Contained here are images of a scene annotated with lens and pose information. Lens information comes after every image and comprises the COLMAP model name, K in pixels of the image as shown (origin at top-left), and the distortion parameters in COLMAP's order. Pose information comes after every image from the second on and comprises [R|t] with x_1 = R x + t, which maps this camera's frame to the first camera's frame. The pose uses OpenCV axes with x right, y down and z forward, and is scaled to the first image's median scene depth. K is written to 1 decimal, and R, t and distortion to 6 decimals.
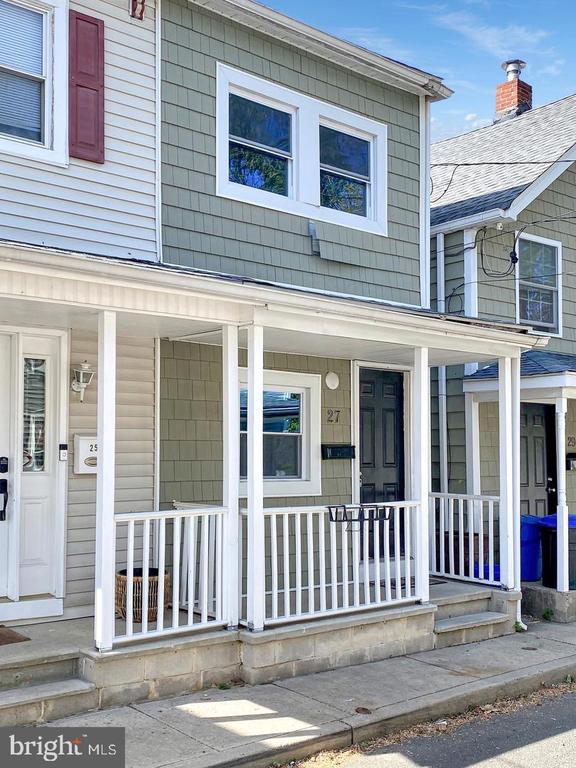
lens RADIAL K [[845.1, 0, 287.6], [0, 845.1, 384.9], [0, 0, 1]] dist [-0.052705, 0.000000]
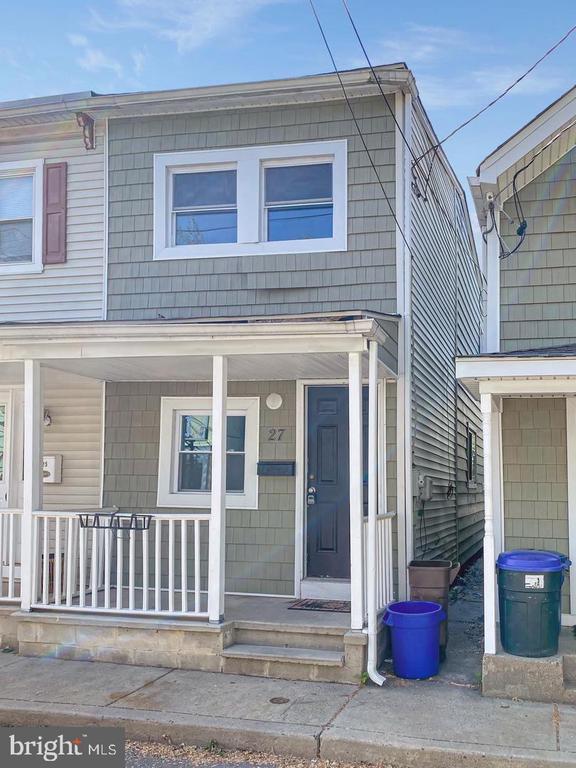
lens RADIAL K [[599.7, 0, 281.9], [0, 599.7, 431.3], [0, 0, 1]] dist [-0.047445, -0.002874]
pose [[0.652724, -0.057582, -0.755404, 0.694014], [0.054939, 0.998080, -0.028610, 0.060699], [0.755601, -0.022826, 0.654635, 0.575047]]
